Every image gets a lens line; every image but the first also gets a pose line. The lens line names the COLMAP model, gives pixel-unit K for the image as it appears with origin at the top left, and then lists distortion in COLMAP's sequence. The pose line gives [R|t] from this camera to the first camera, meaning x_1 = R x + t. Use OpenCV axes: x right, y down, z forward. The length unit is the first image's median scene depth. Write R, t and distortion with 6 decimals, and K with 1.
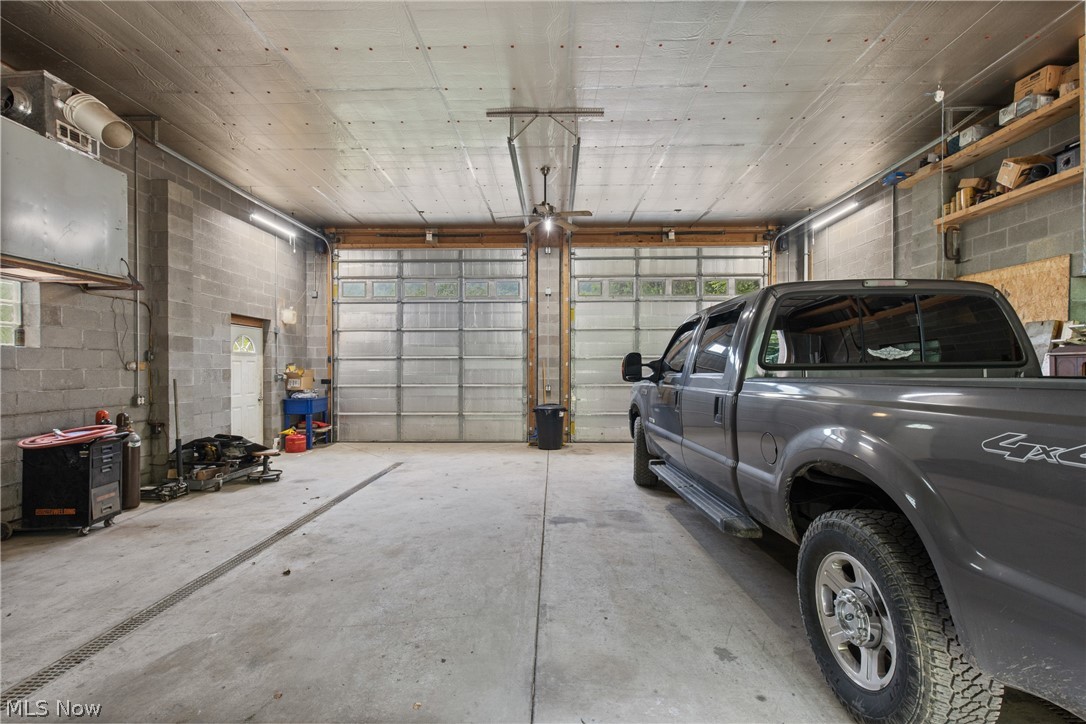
lens RADIAL K [[496.7, 0, 548.1], [0, 496.7, 365.6], [0, 0, 1]] dist [-0.001410, -0.000267]
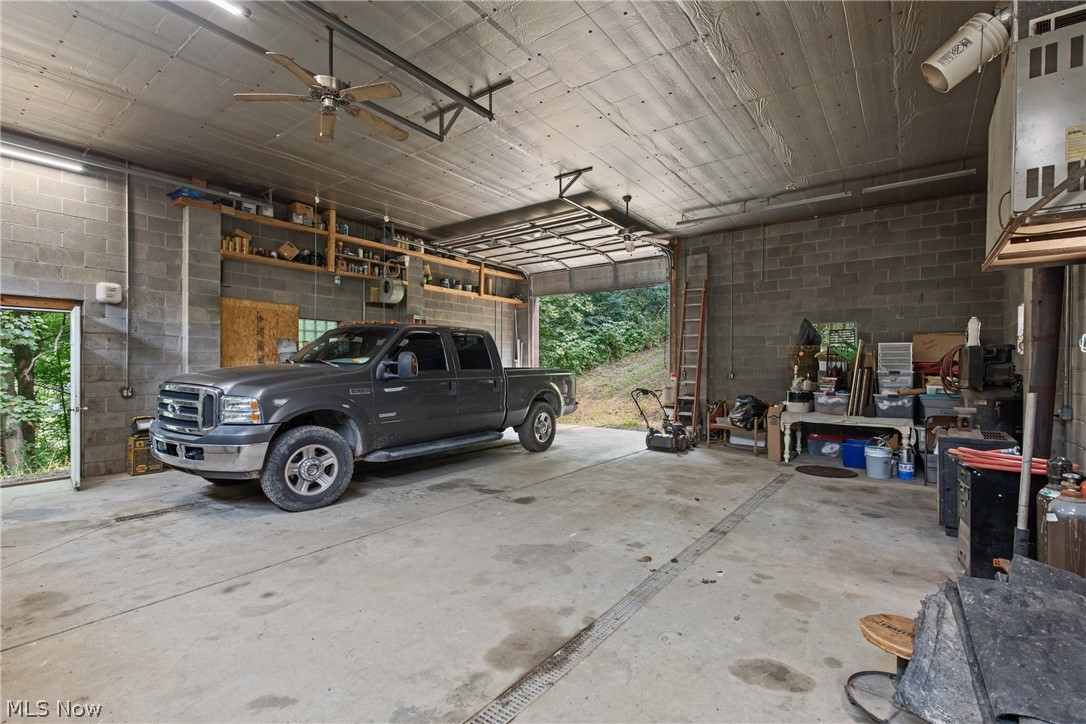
lens RADIAL K [[496.7, 0, 546.0], [0, 496.7, 366.3], [0, 0, 1]] dist [-0.001410, -0.000267]
pose [[-0.817241, -0.002564, 0.576290, -0.791031], [-0.003135, 0.999995, 0.000003, 0.005275], [-0.576287, -0.001804, -0.817245, 1.943022]]
